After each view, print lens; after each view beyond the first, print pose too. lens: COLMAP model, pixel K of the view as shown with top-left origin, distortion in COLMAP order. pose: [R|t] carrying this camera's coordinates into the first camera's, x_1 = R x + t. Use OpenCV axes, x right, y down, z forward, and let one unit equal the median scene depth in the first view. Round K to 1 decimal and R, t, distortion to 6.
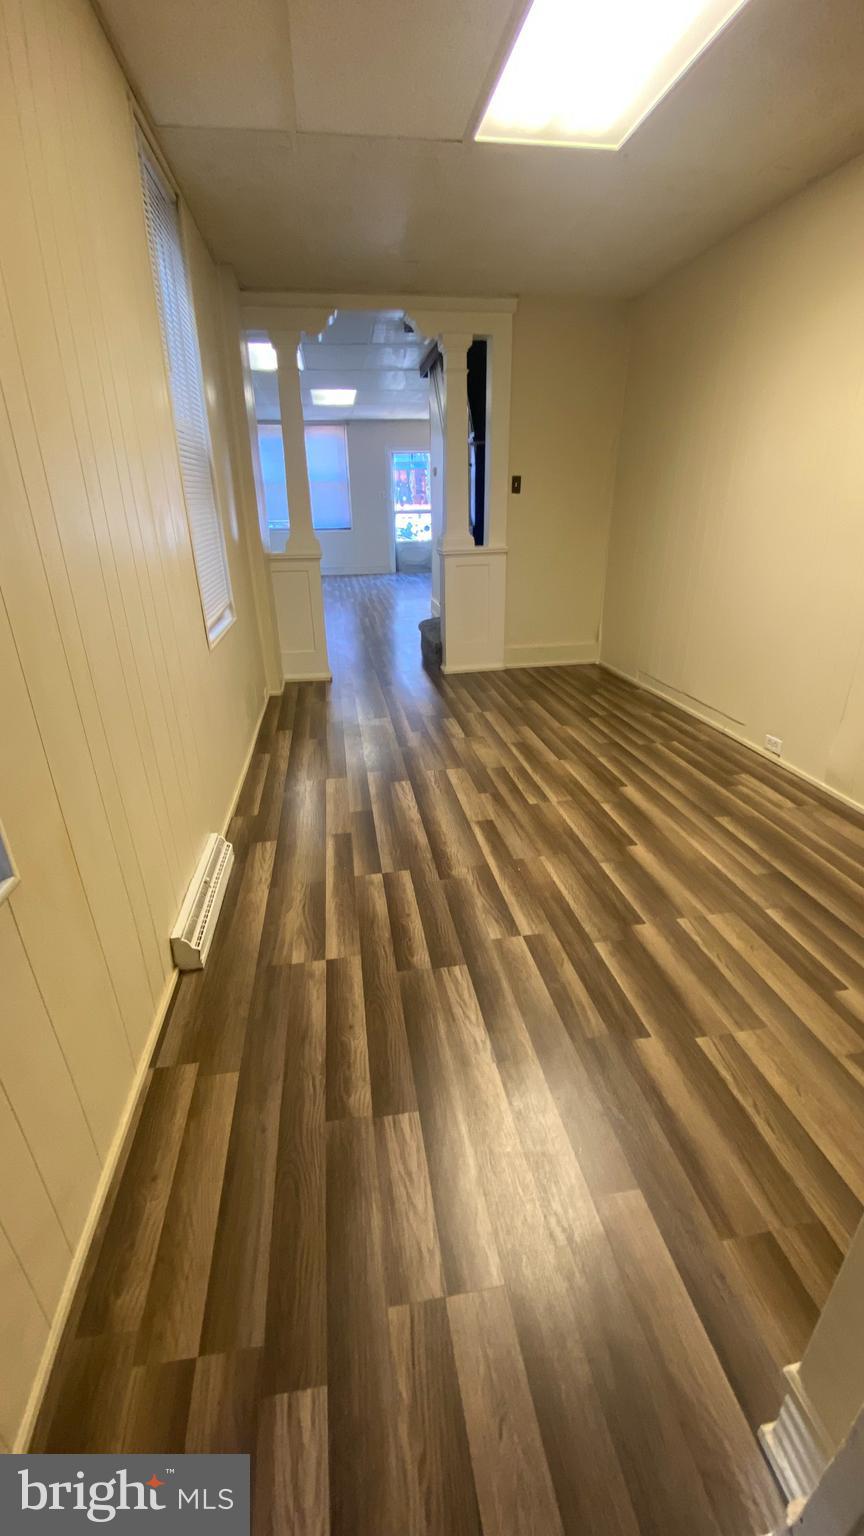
lens RADIAL K [[622.5, 0, 433.5], [0, 622.5, 773.4], [0, 0, 1]] dist [0.031565, -0.027282]
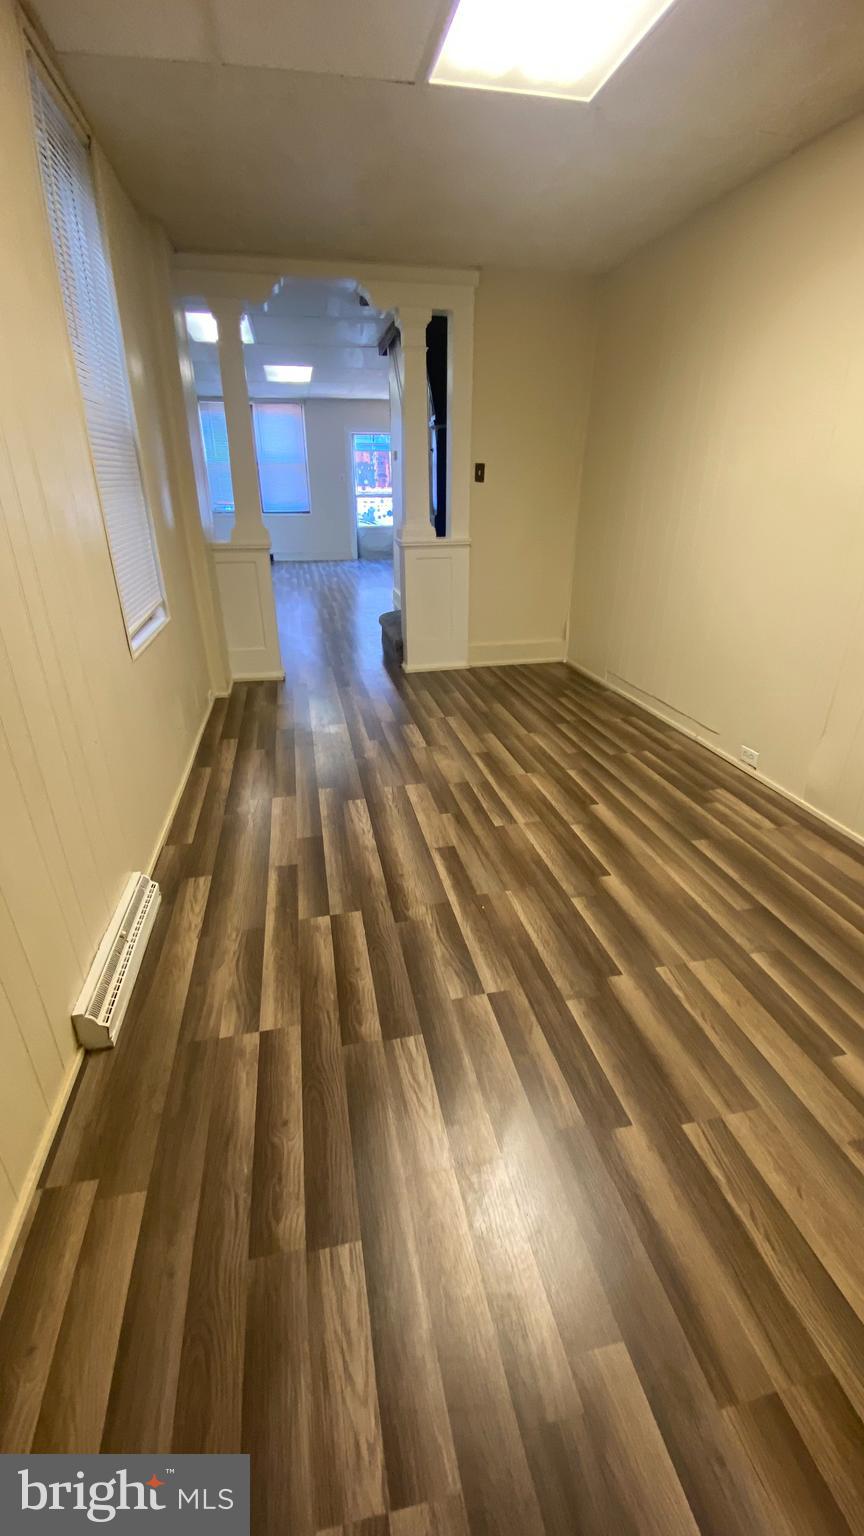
lens RADIAL K [[622.5, 0, 433.5], [0, 622.5, 773.4], [0, 0, 1]] dist [0.031565, -0.027282]
pose [[0.998577, -0.007248, 0.052825, 0.014960], [0.006034, 0.999715, 0.023119, -0.047215], [-0.052977, -0.022768, 0.998336, 0.080739]]
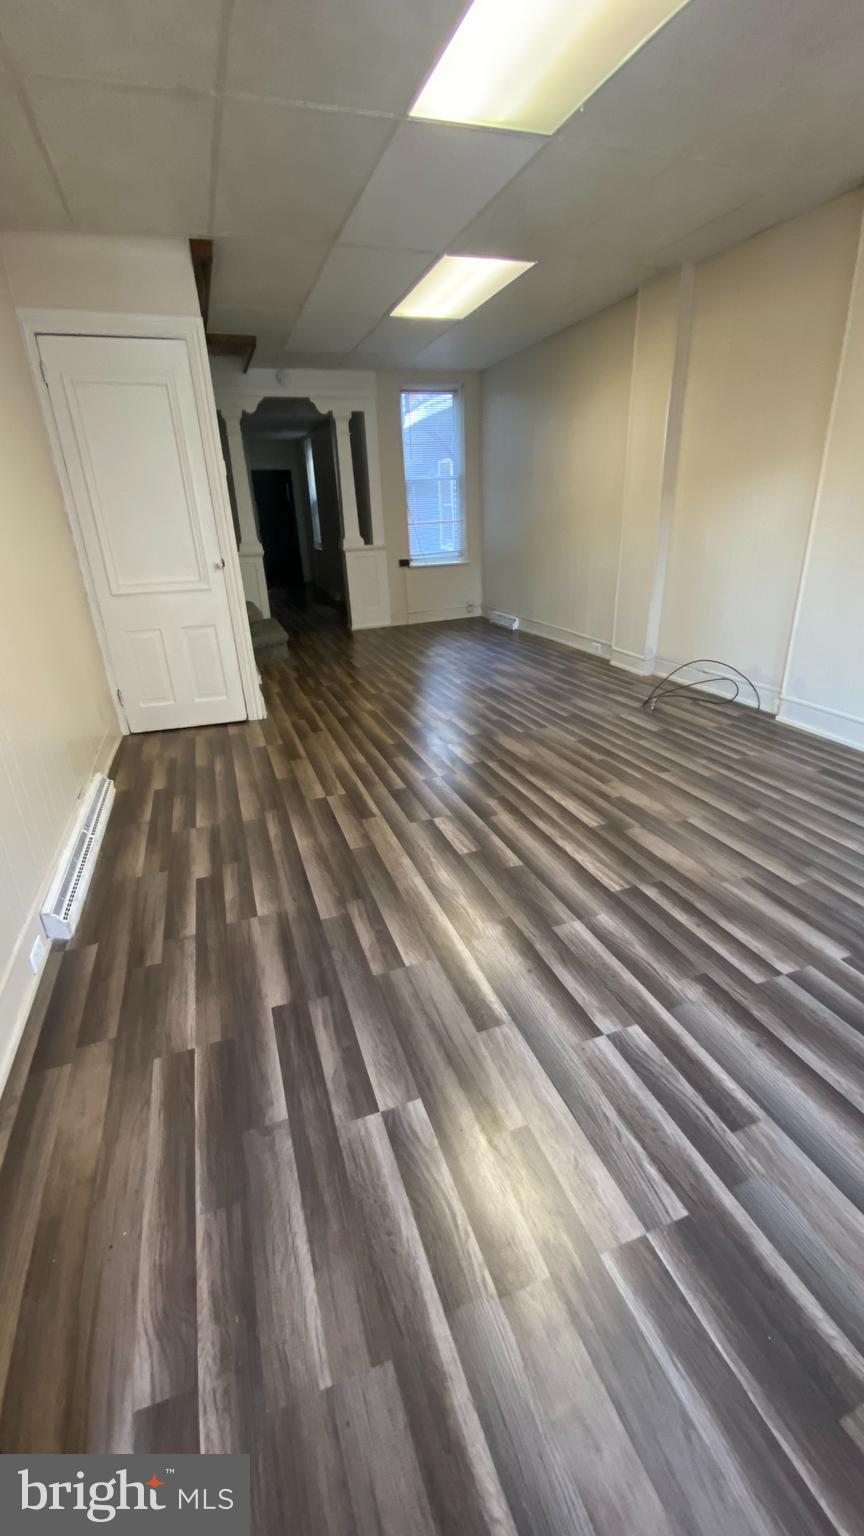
lens RADIAL K [[622.5, 0, 433.5], [0, 622.5, 773.4], [0, 0, 1]] dist [0.031565, -0.027282]
pose [[-0.982028, 0.112287, -0.151702, 0.335385], [-0.029132, 0.703960, 0.709642, -0.428239], [0.186476, 0.701308, -0.688037, 0.975254]]
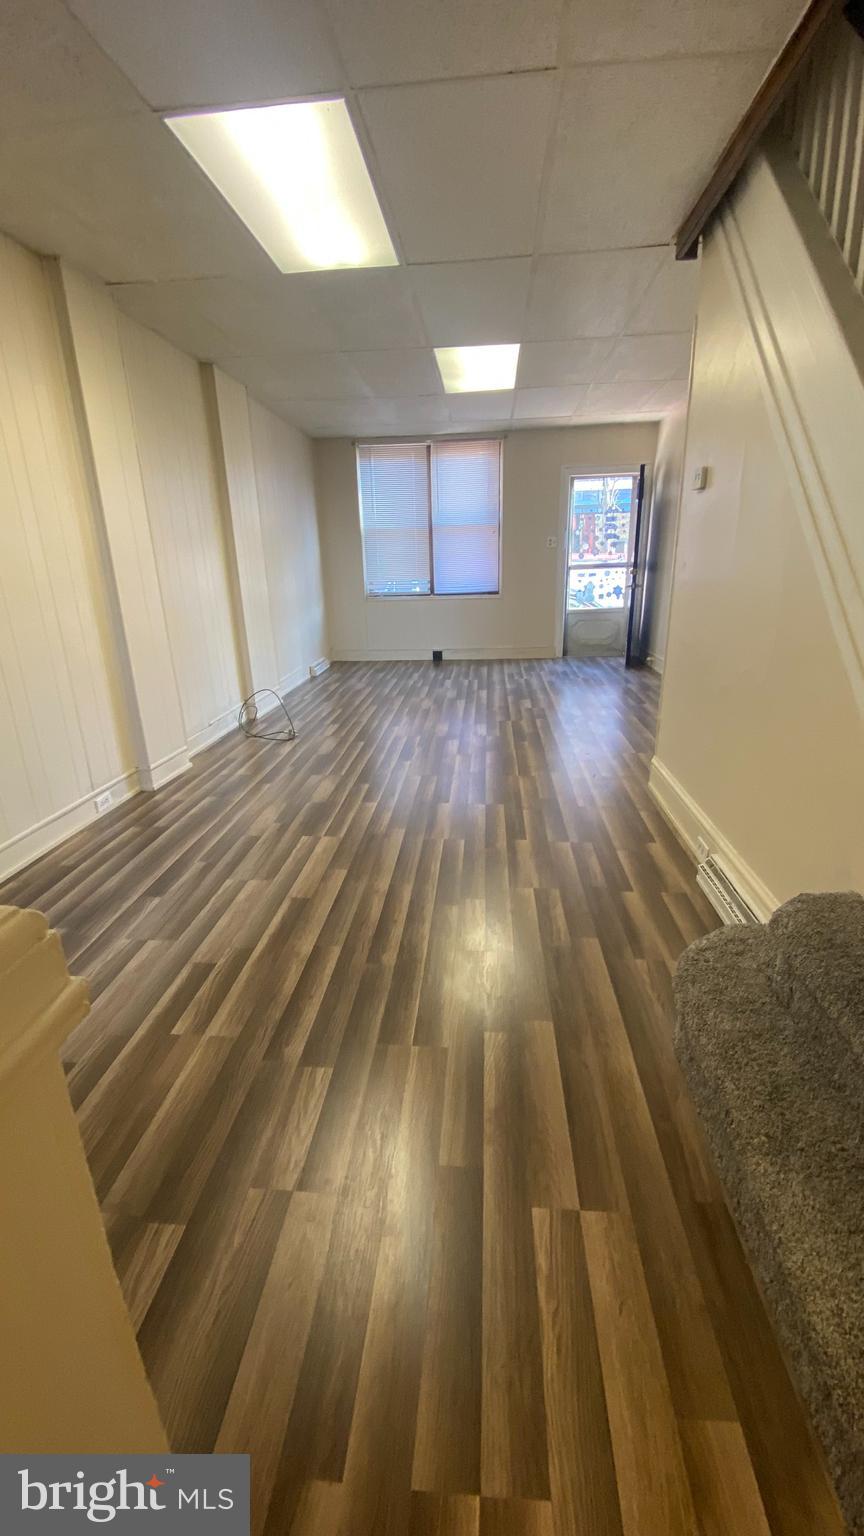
lens RADIAL K [[622.5, 0, 433.5], [0, 622.5, 773.4], [0, 0, 1]] dist [0.031565, -0.027282]
pose [[0.971498, 0.067423, -0.227257, -0.144125], [-0.082715, 0.994858, -0.058443, -0.623843], [0.222148, 0.075575, 0.972080, 1.424616]]
